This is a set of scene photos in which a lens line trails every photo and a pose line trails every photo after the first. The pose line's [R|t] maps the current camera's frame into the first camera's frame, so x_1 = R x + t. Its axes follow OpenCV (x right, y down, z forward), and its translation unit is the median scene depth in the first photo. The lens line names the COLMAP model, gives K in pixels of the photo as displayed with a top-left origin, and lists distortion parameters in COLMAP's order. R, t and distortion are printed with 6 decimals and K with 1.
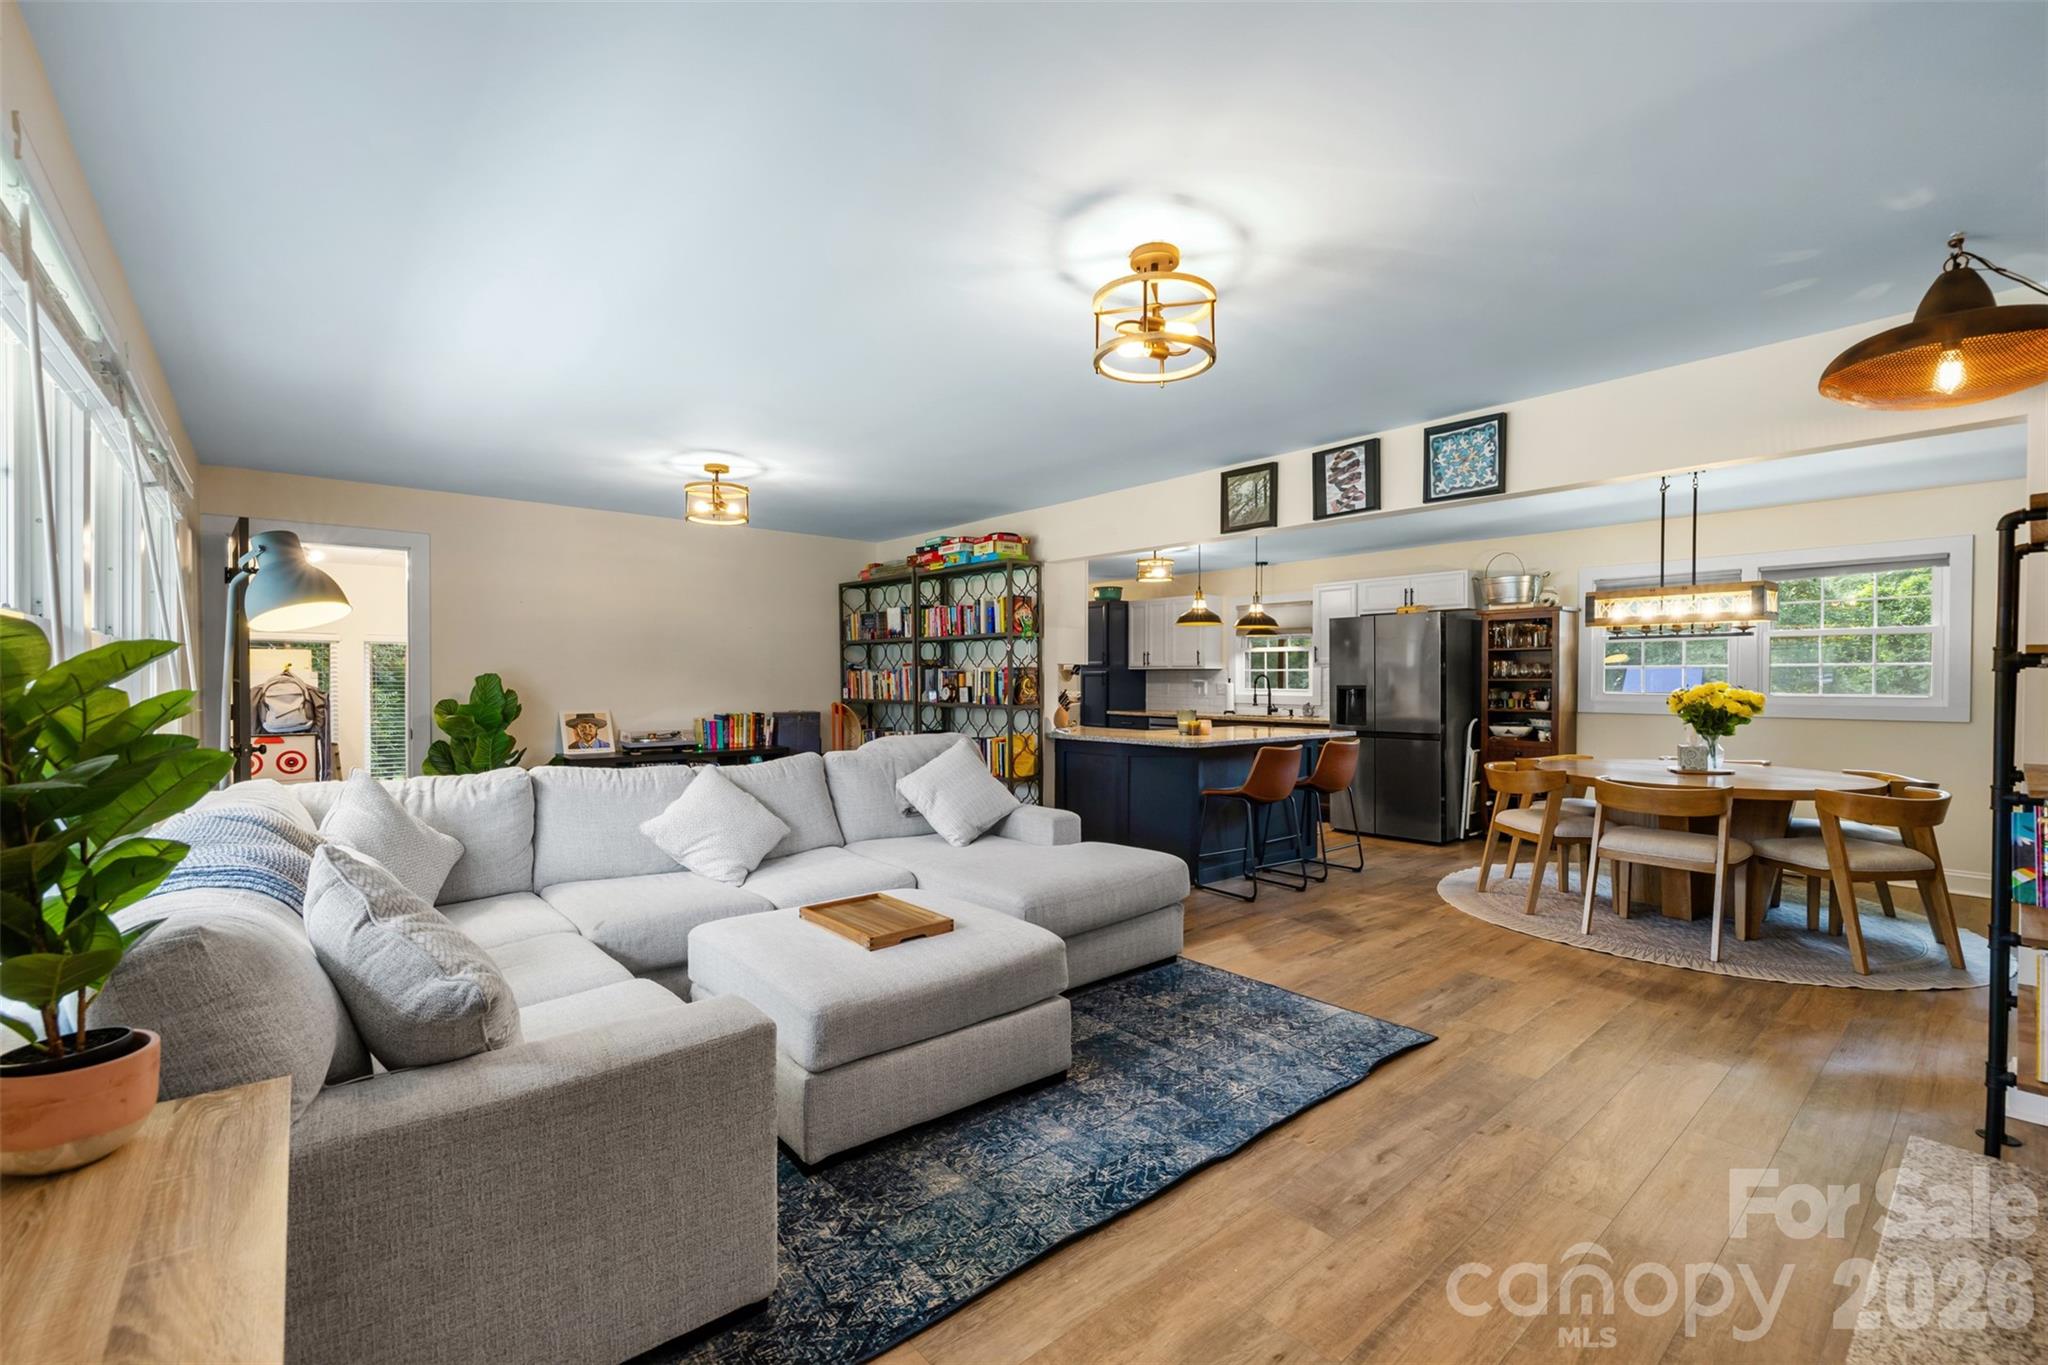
lens RADIAL K [[873.6, 0, 1025.2], [0, 873.6, 690.3], [0, 0, 1]] dist [0.004000, -0.000234]
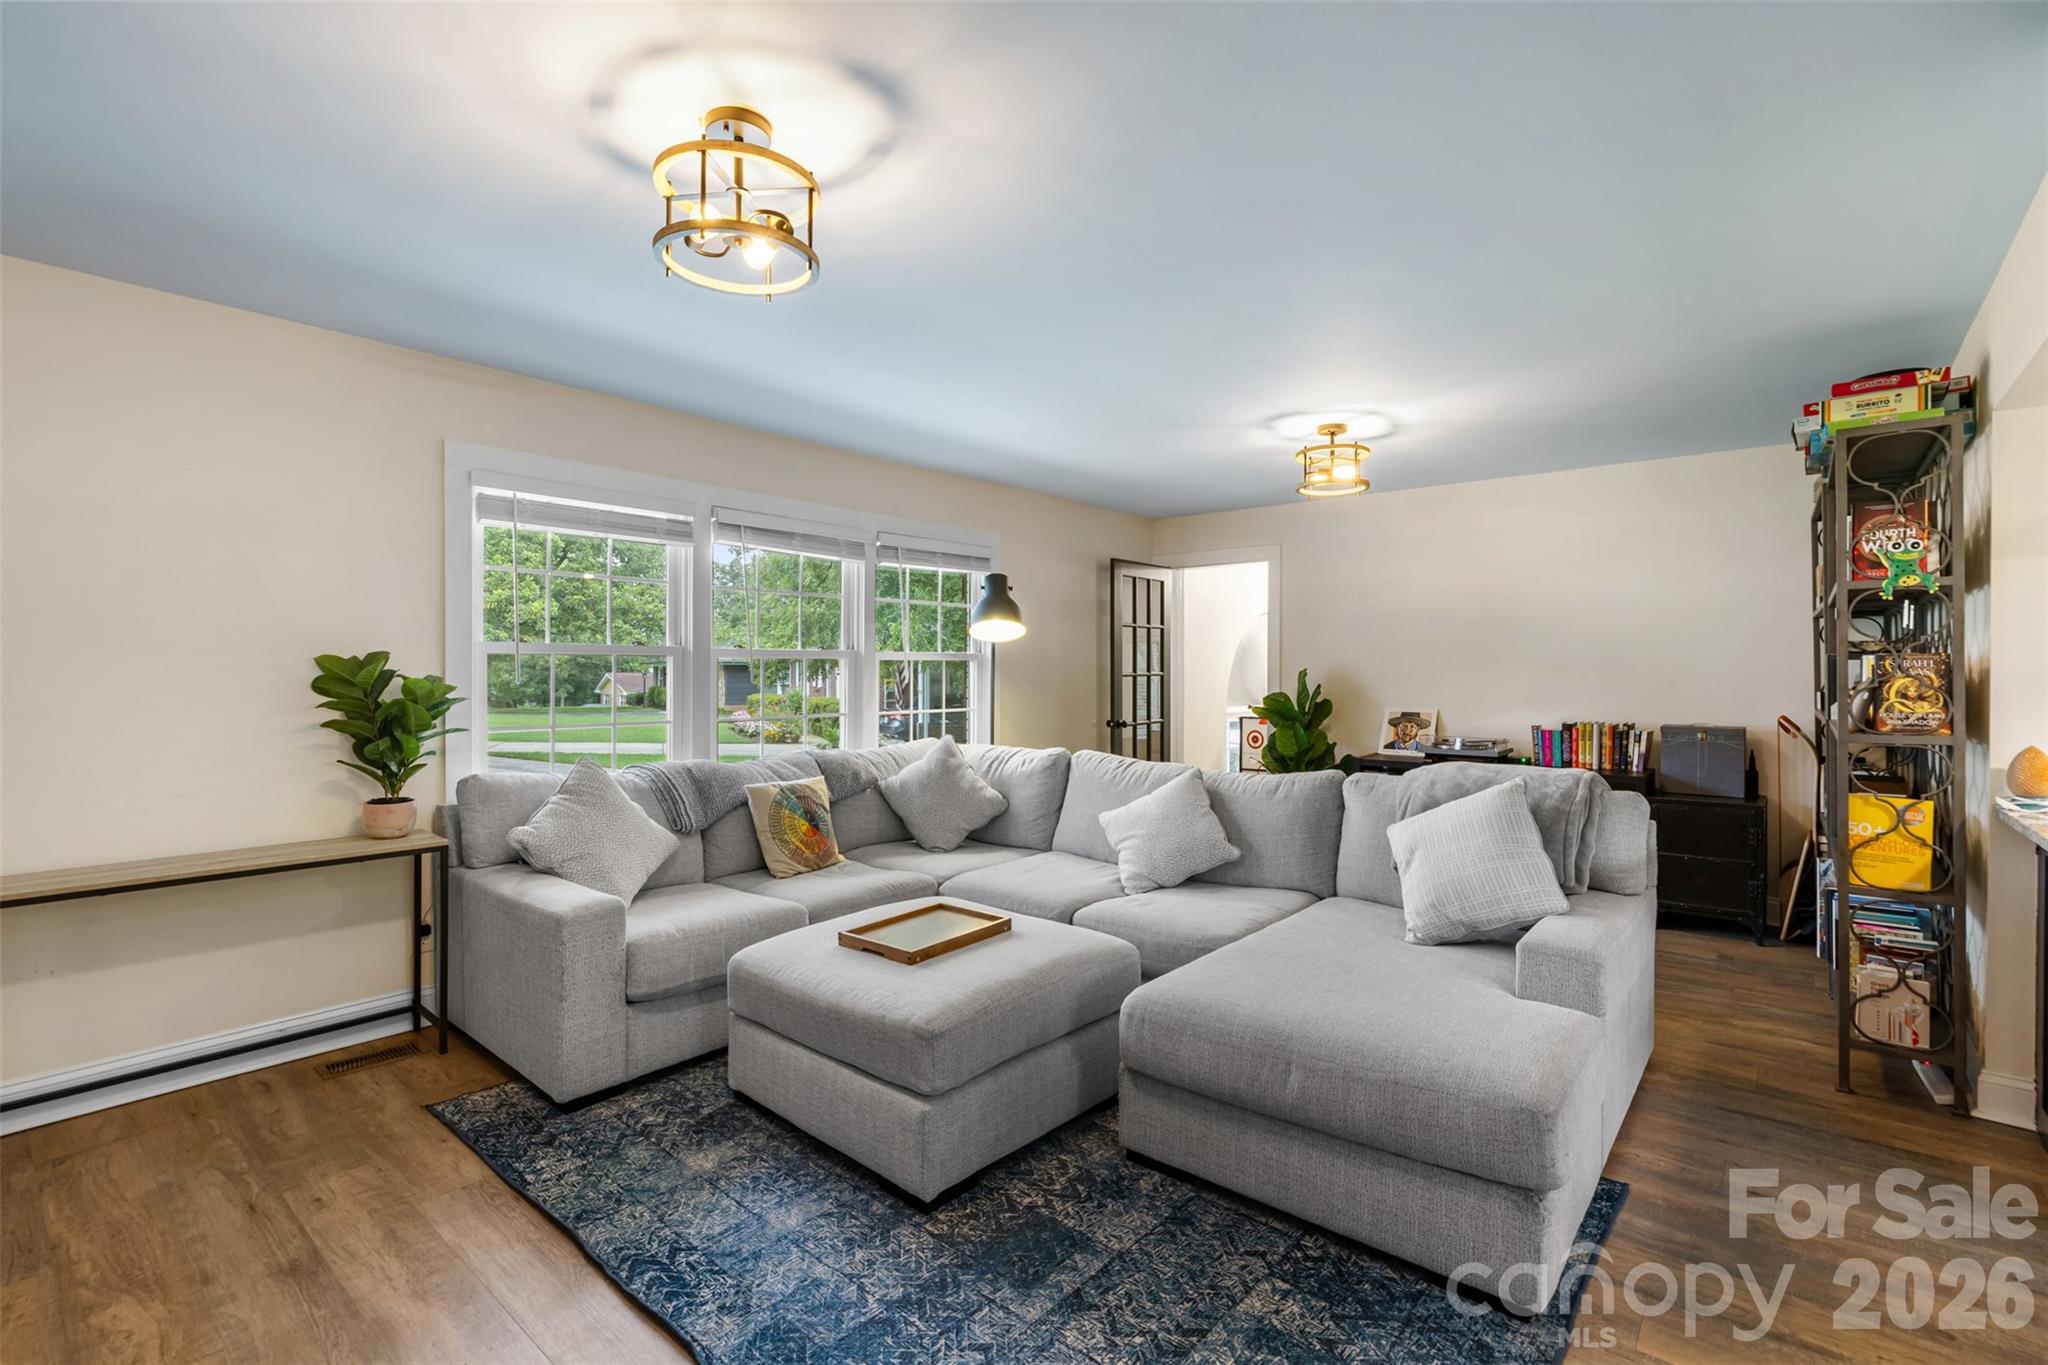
lens RADIAL K [[921.3, 0, 1025.8], [0, 921.3, 674.5], [0, 0, 1]] dist [-0.006684, 0.001267]
pose [[0.159161, 0.005400, -0.987238, 0.493848], [-0.015981, 0.999868, 0.002893, -0.011532], [0.987123, 0.015316, 0.159227, 0.564441]]
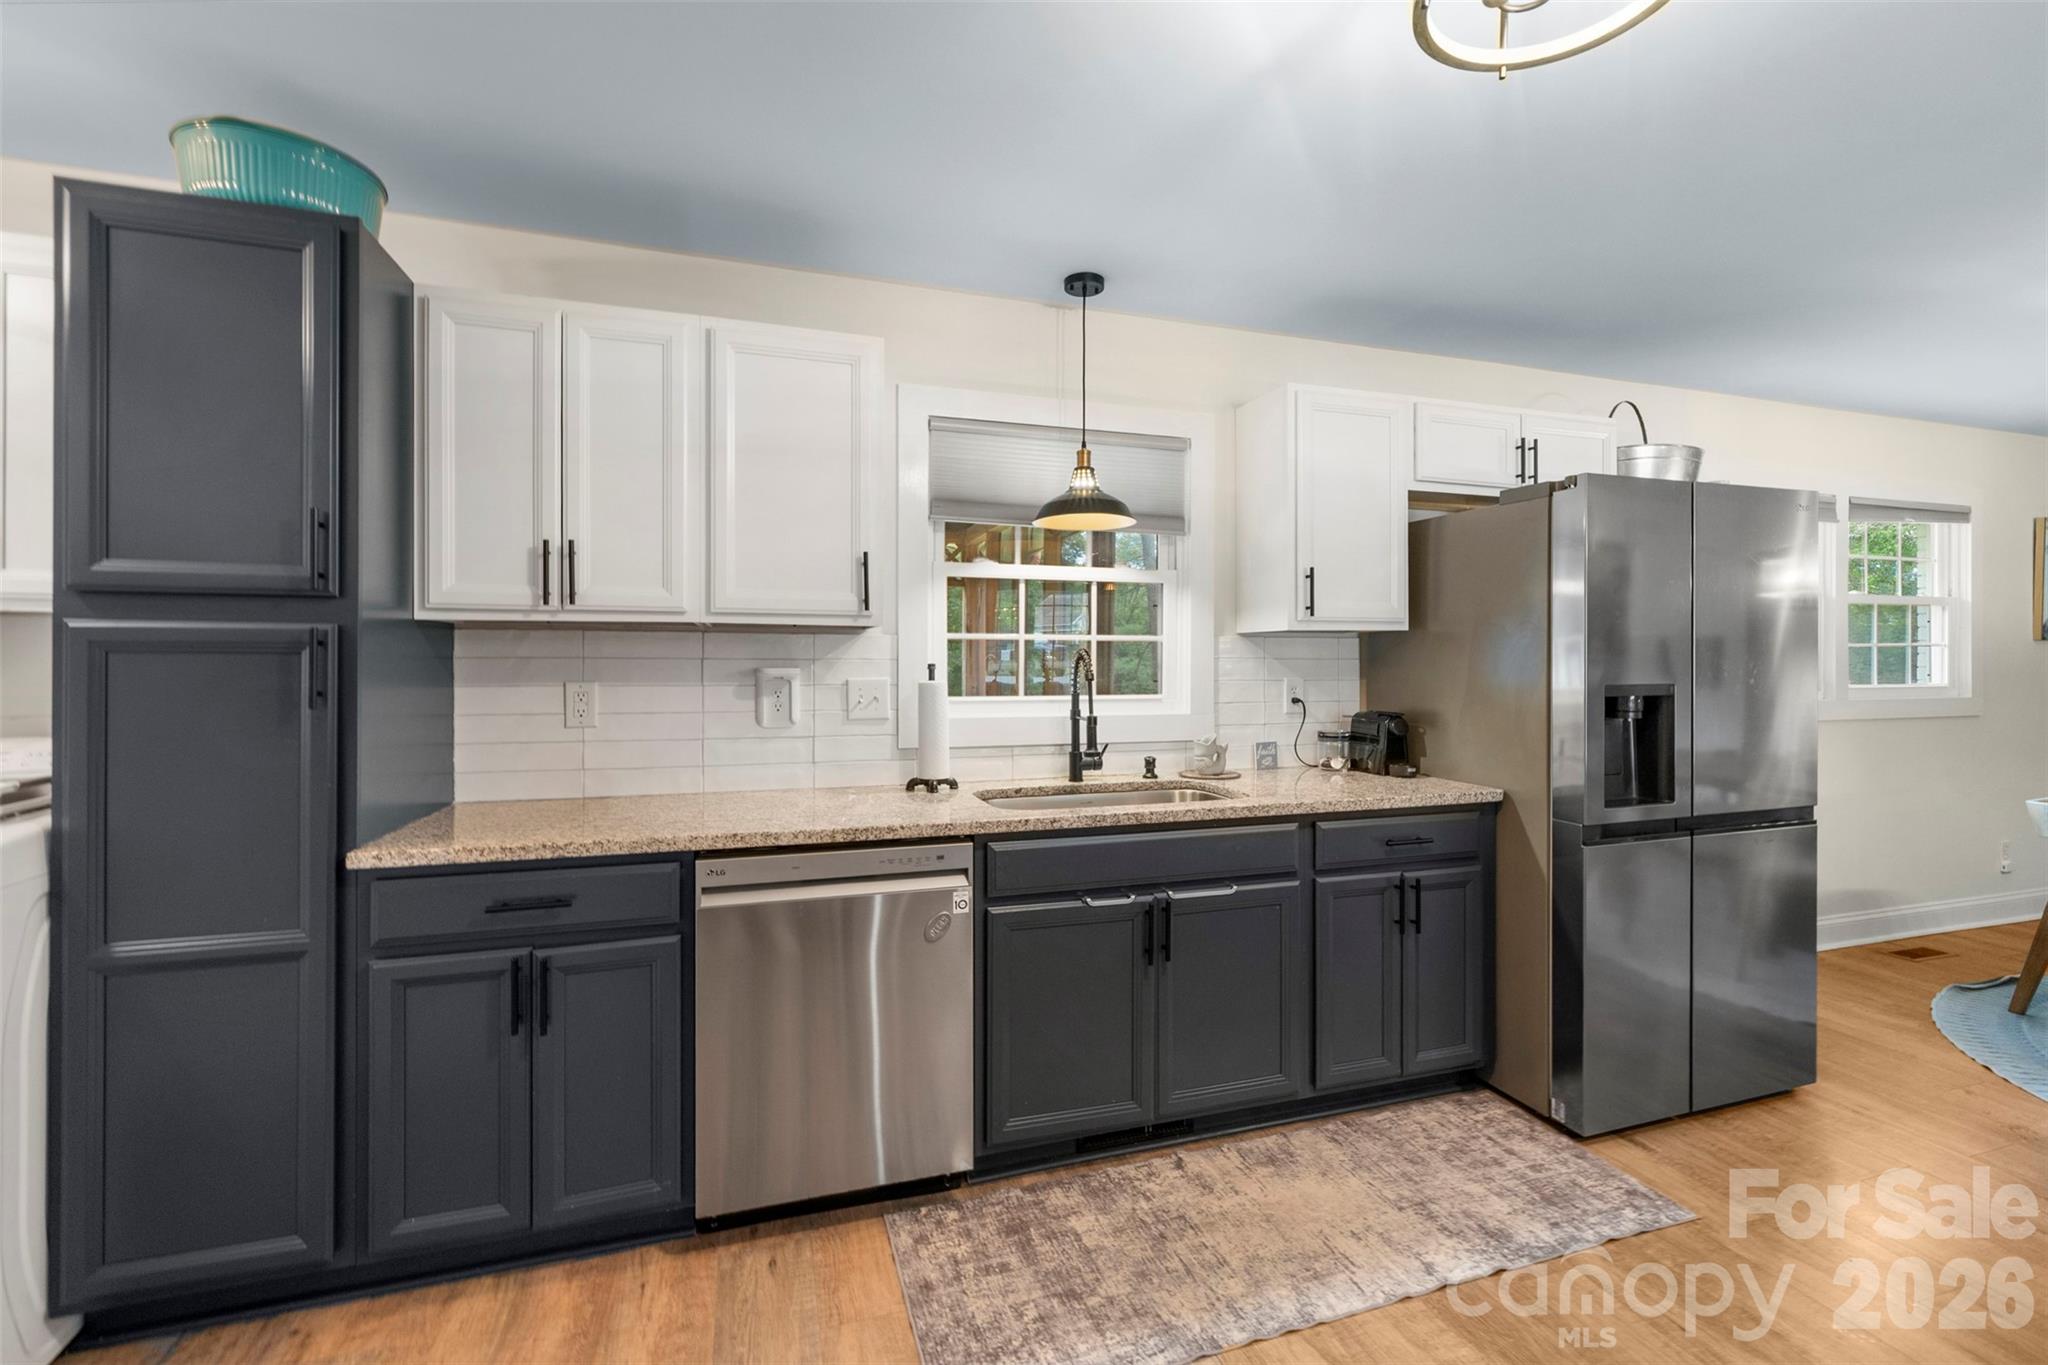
lens RADIAL K [[873.6, 0, 1025.7], [0, 873.6, 665.8], [0, 0, 1]] dist [0.004000, -0.000234]
pose [[0.380333, -0.003112, 0.924844, -0.029143], [0.014335, 0.999894, -0.002530, -0.022892], [-0.924739, 0.014220, 0.380337, 1.673107]]
